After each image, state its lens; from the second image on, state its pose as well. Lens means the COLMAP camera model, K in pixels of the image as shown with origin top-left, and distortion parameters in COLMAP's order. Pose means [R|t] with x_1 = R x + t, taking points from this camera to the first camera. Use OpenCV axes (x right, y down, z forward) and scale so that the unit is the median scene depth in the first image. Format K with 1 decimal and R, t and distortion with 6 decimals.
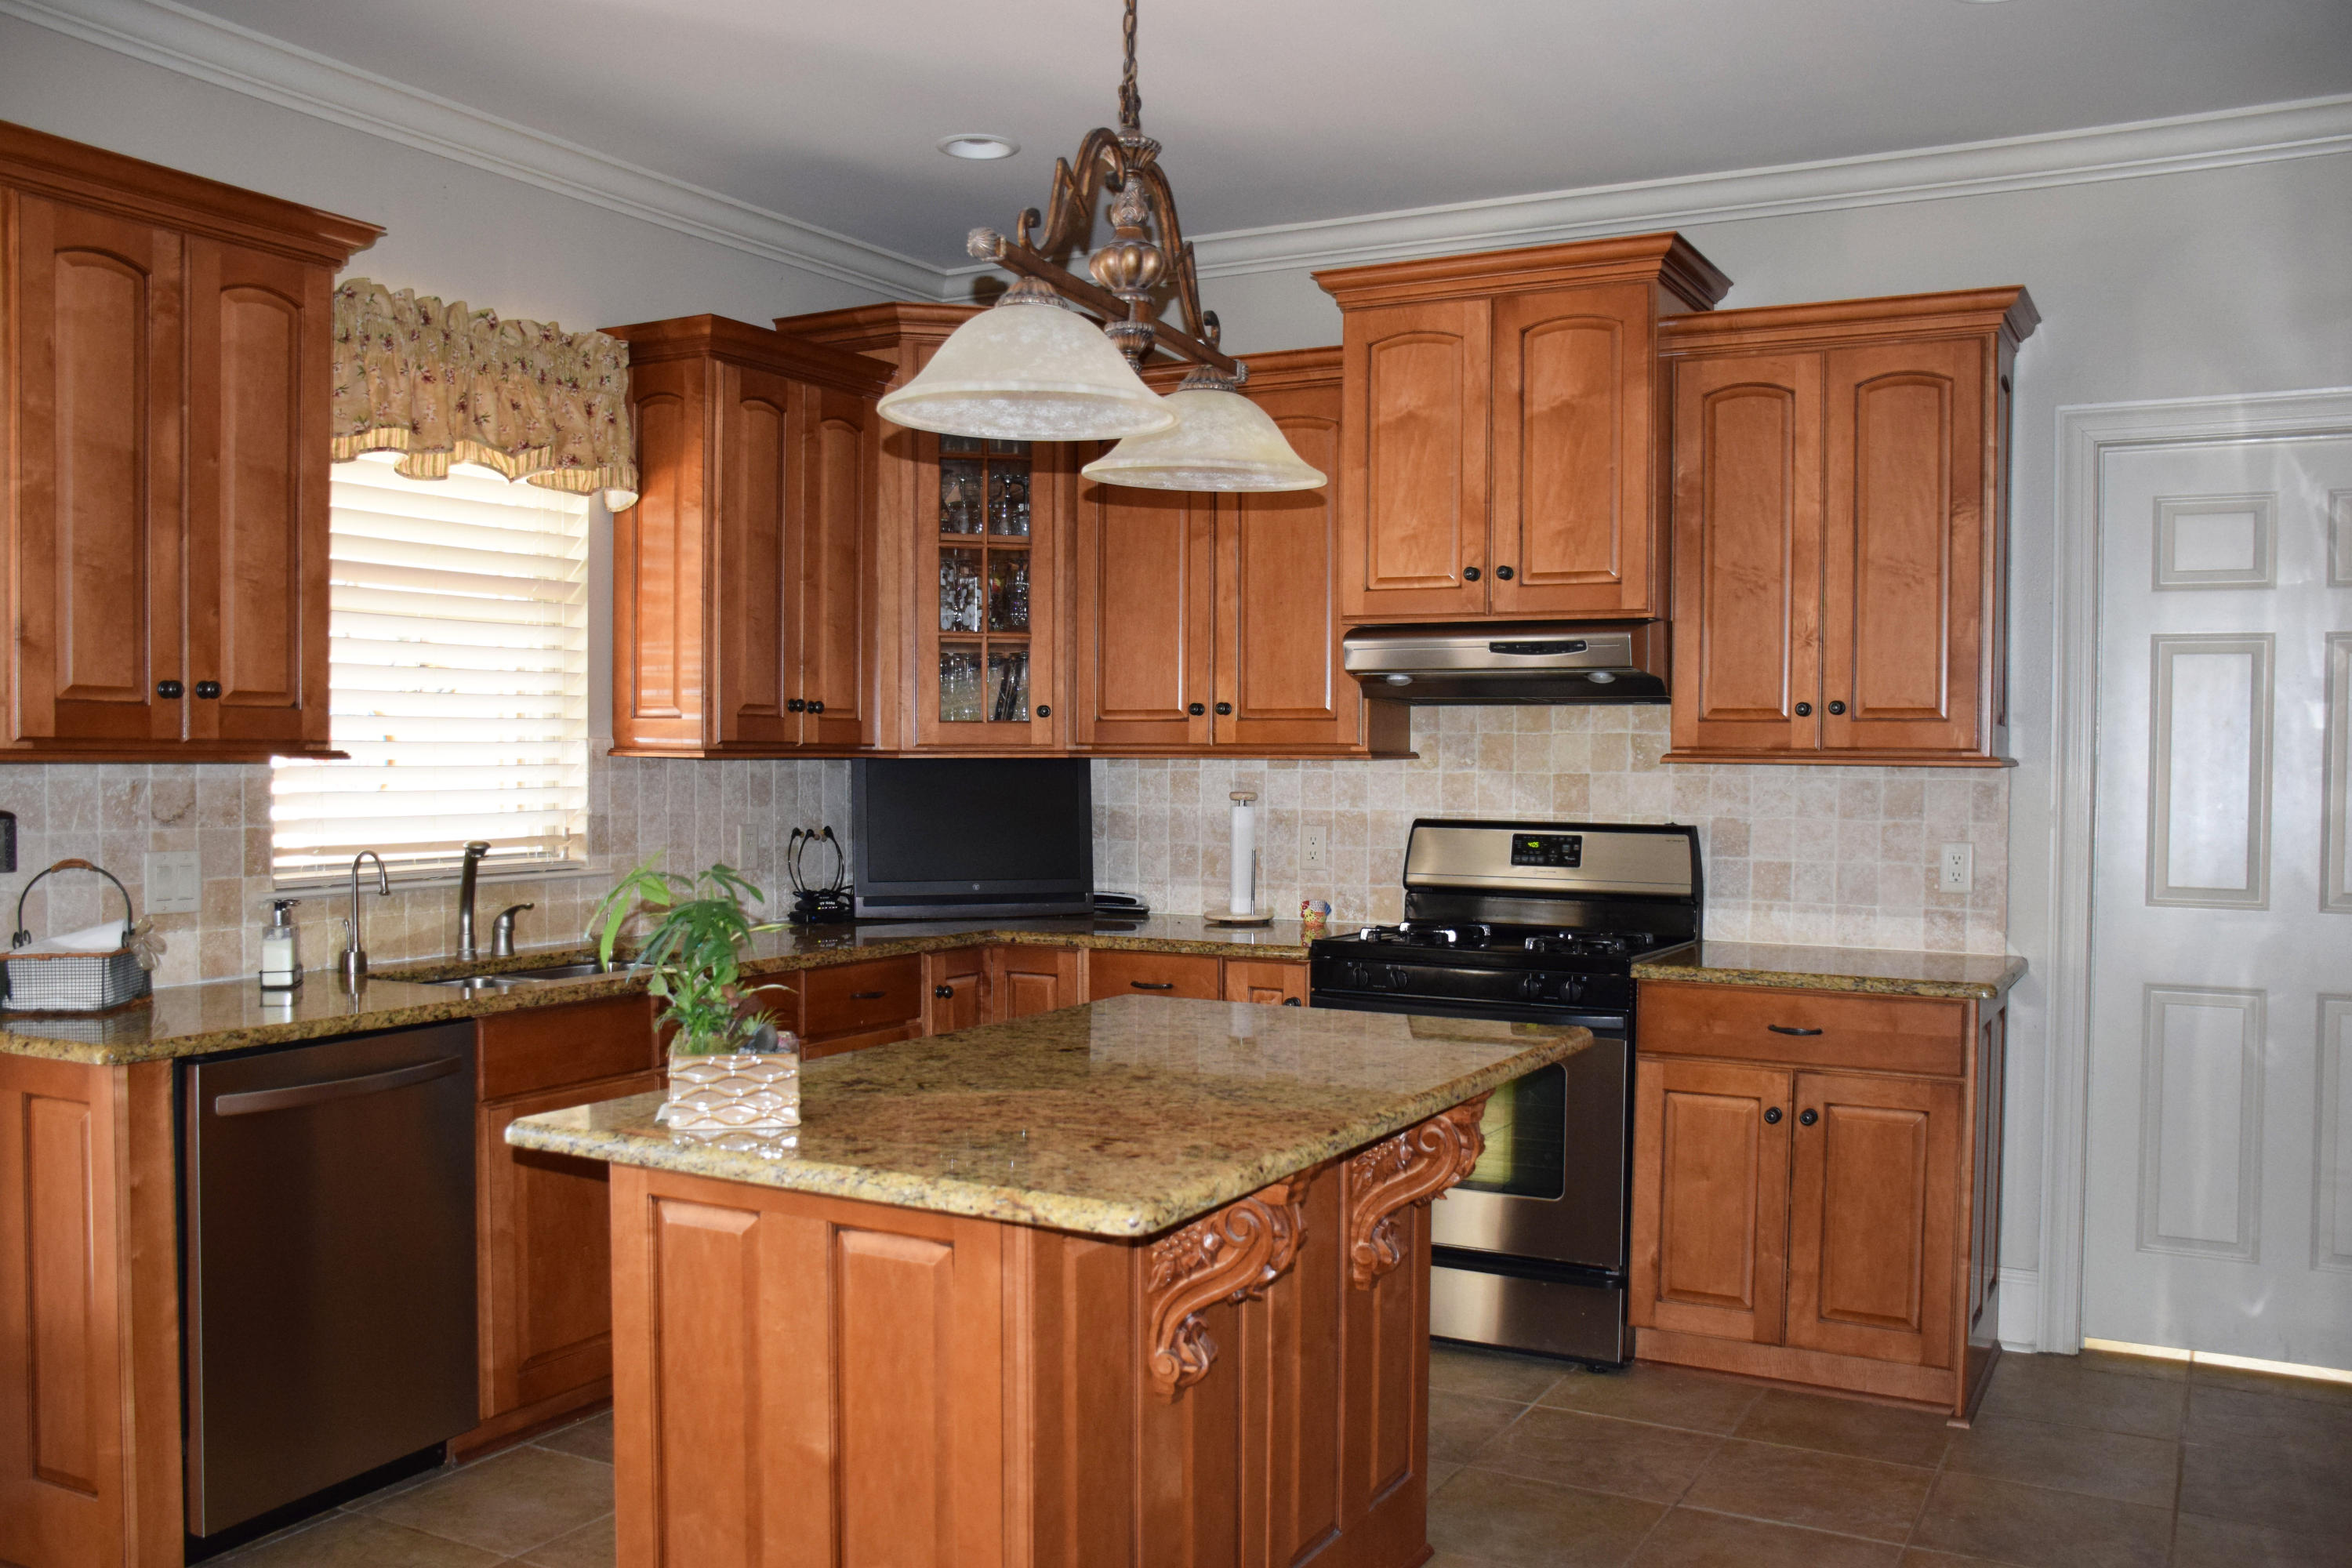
lens RADIAL K [[2073.9, 0, 1178.6], [0, 2073.9, 785.9], [0, 0, 1]] dist [-0.081981, 0.003882]
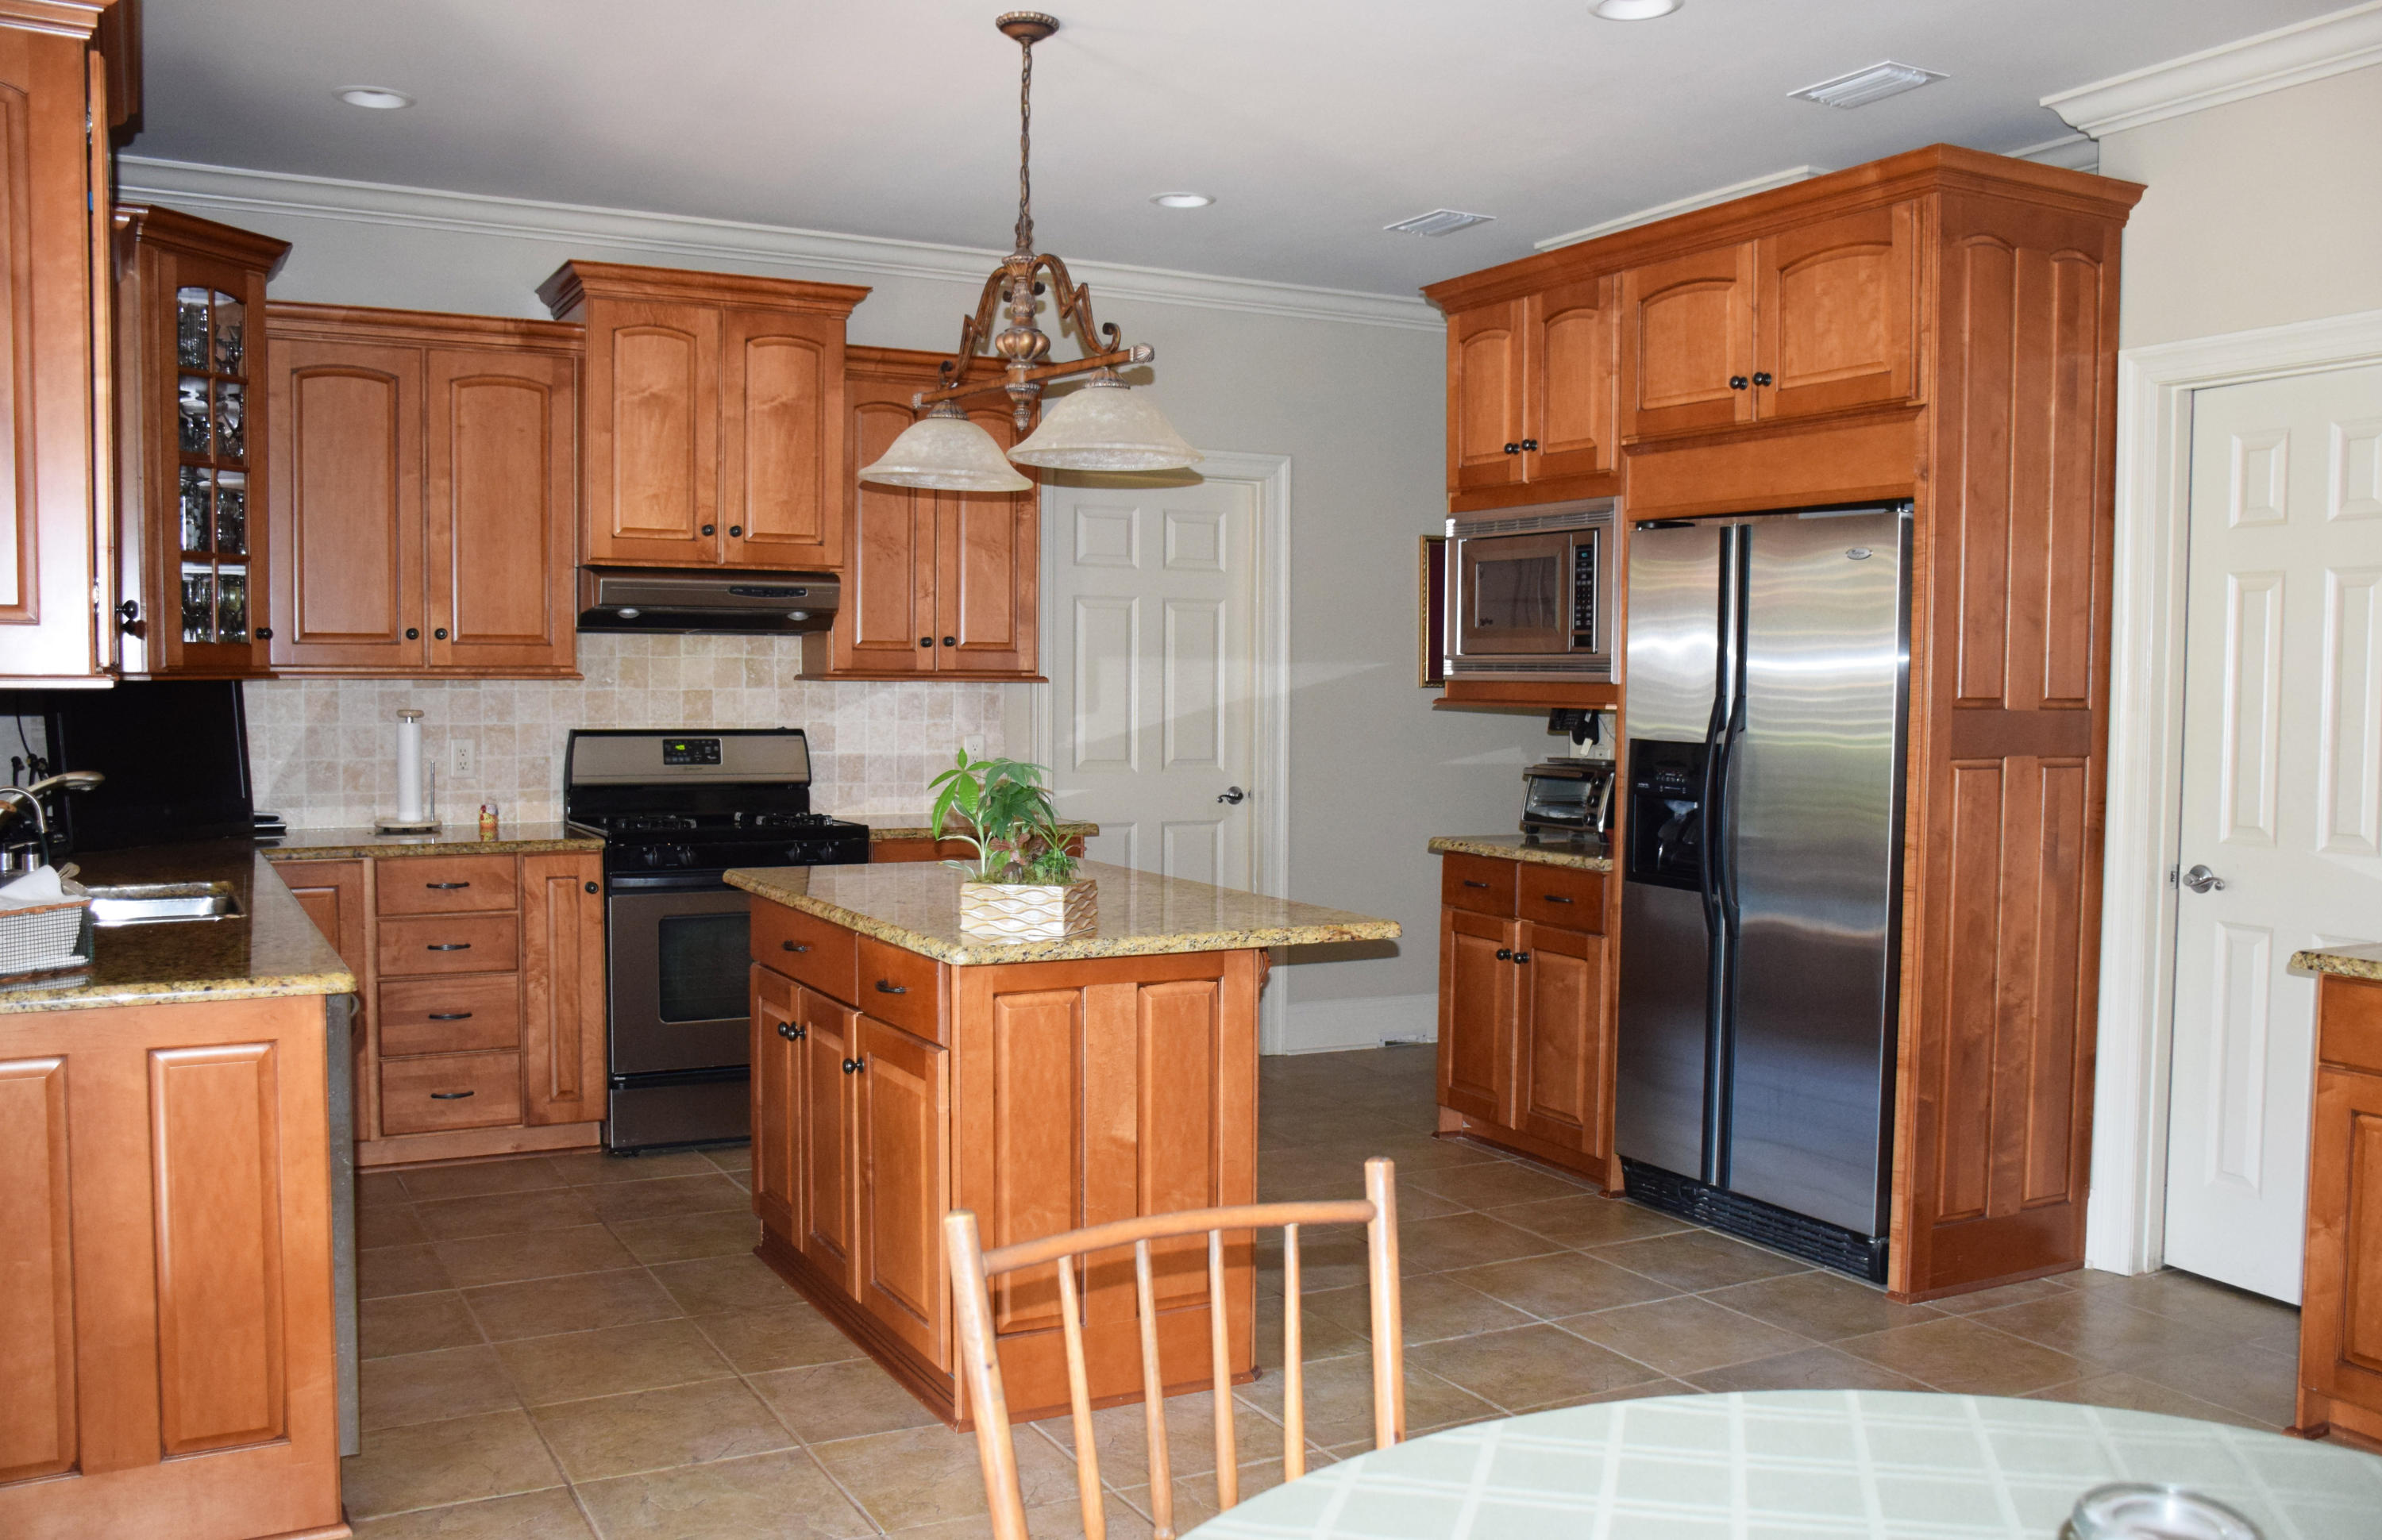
lens RADIAL K [[2096.0, 0, 1192.0], [0, 2096.0, 765.7], [0, 0, 1]] dist [-0.069355, 0.023777]
pose [[0.556522, -0.037758, 0.829974, -0.698345], [0.013749, 0.999249, 0.036240, -0.001796], [-0.830719, -0.008757, 0.556623, 0.052297]]
